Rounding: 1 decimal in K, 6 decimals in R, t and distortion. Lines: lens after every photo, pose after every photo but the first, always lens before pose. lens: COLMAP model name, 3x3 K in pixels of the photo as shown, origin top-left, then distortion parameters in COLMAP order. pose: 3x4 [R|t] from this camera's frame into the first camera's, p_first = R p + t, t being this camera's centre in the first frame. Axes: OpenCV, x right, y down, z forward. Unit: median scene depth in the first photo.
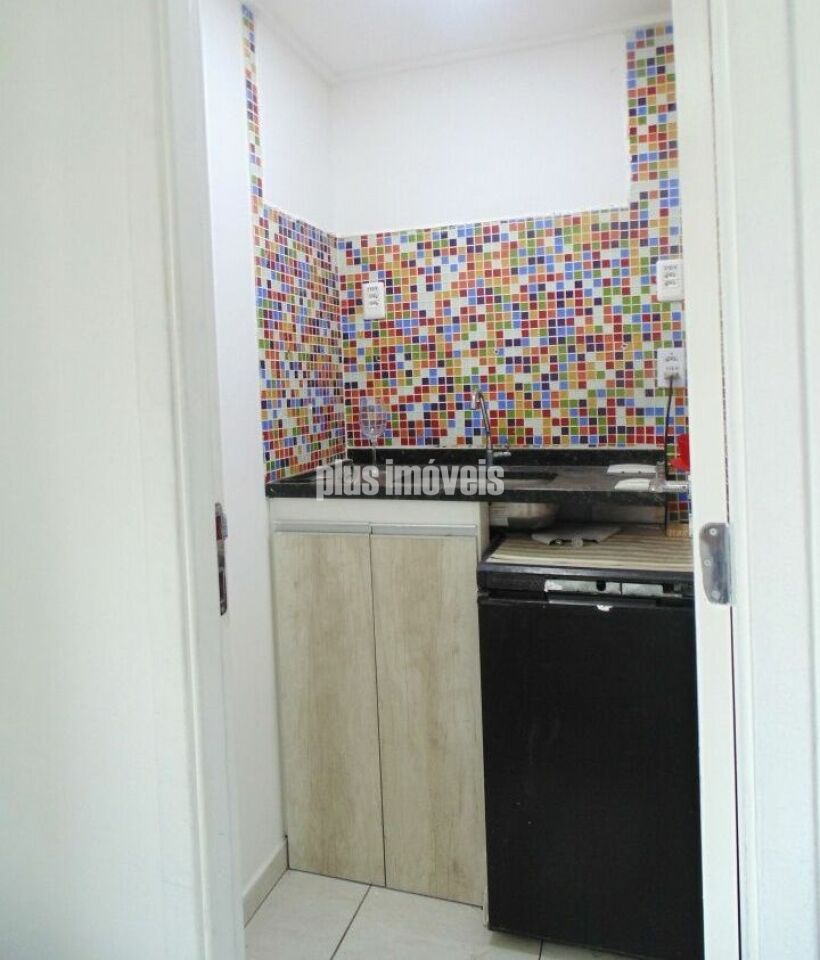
lens RADIAL K [[698.8, 0, 410.7], [0, 698.8, 478.7], [0, 0, 1]] dist [0.008233, 0.001211]
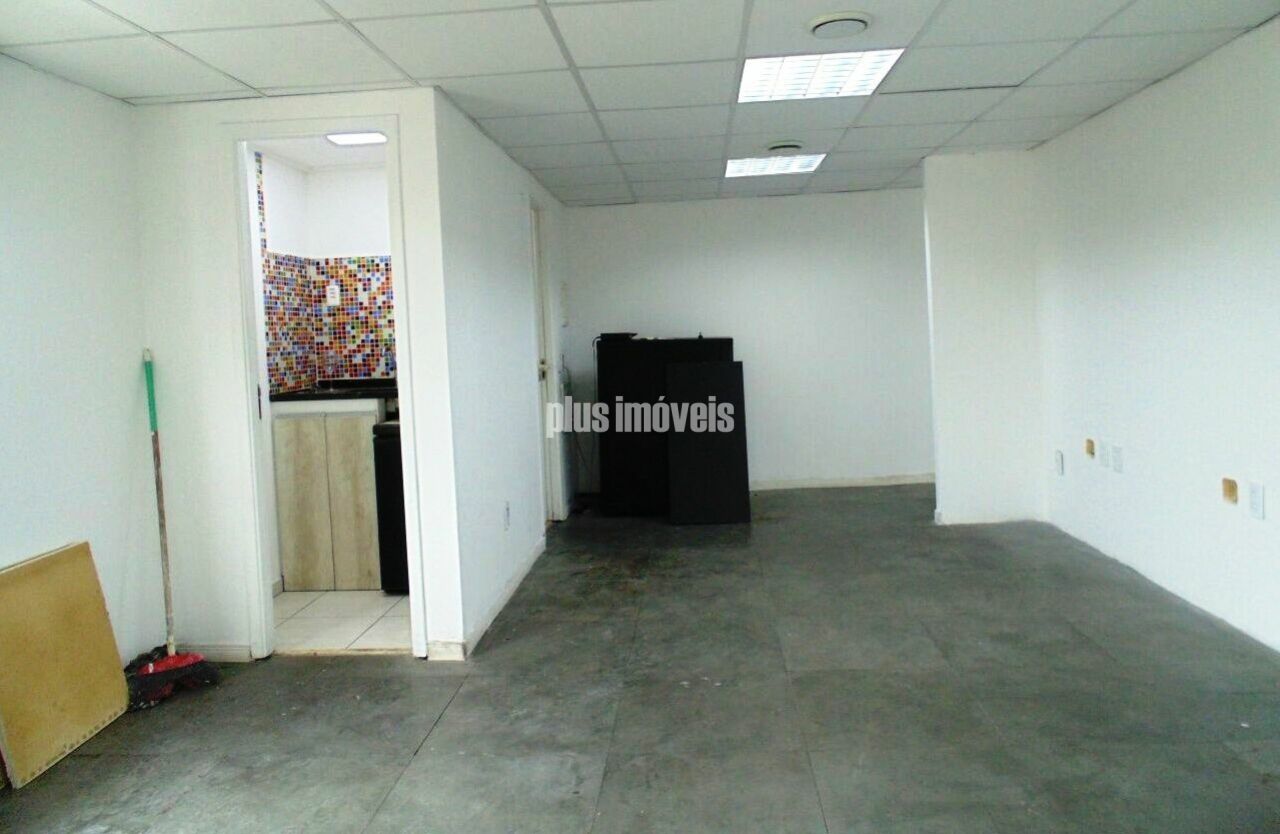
lens RADIAL K [[824.1, 0, 628.7], [0, 824.1, 391.8], [0, 0, 1]] dist [-0.007826, 0.000214]
pose [[0.973740, -0.019845, 0.226796, 0.205761], [0.035016, 0.997395, -0.063064, 0.148415], [-0.224954, 0.069350, 0.971898, -1.209928]]
